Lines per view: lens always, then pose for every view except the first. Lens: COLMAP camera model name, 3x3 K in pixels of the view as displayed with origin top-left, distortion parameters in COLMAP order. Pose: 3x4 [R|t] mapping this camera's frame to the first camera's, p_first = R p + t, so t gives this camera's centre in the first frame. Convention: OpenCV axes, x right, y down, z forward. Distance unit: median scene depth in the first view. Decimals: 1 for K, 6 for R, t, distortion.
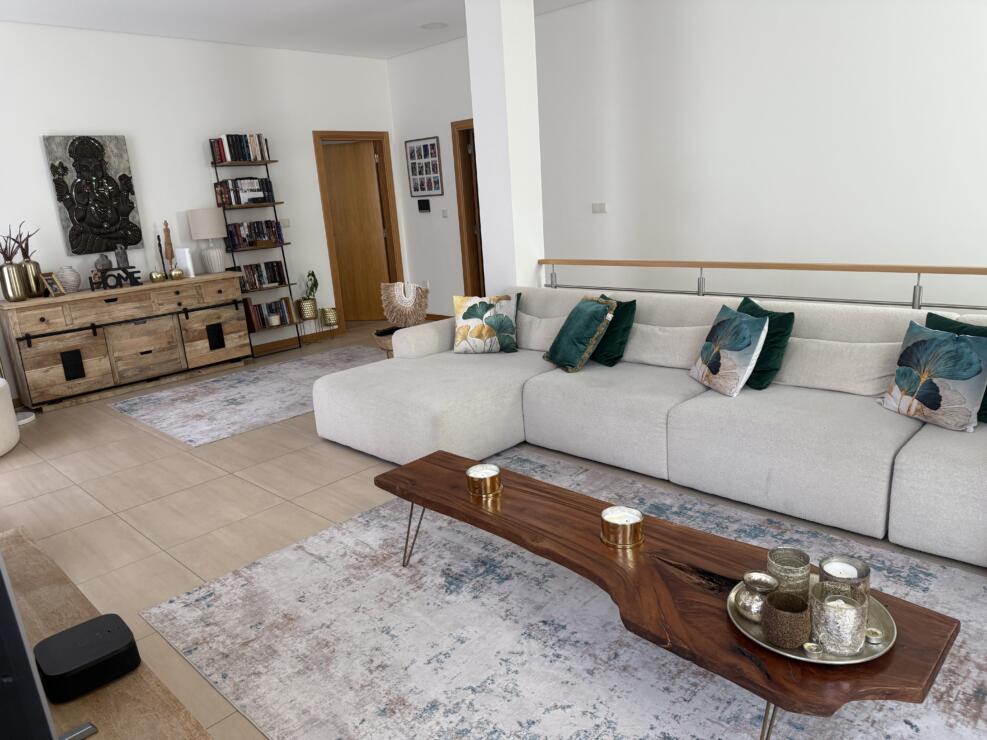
lens RADIAL K [[688.1, 0, 494.1], [0, 688.1, 370.7], [0, 0, 1]] dist [0.024573, -0.056497]
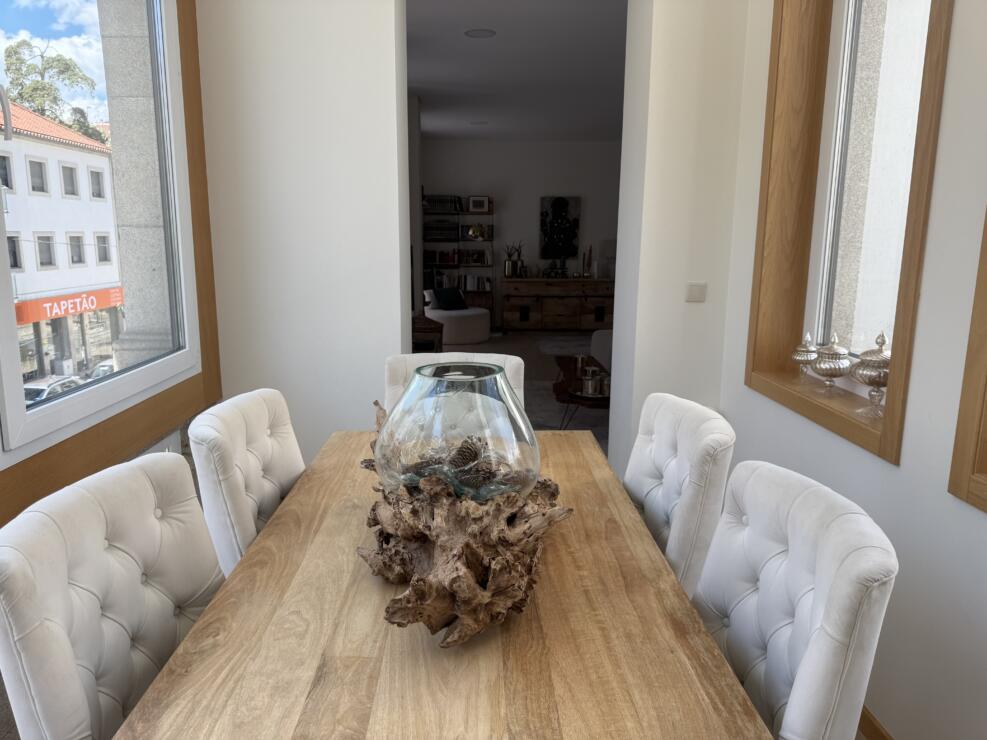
lens RADIAL K [[688.1, 0, 492.2], [0, 688.1, 369.3], [0, 0, 1]] dist [0.024573, -0.056497]
pose [[0.706665, 0.202190, -0.678044, 0.656081], [-0.227792, 0.972292, 0.052526, 0.060841], [0.669877, 0.117335, 0.733142, -0.457934]]
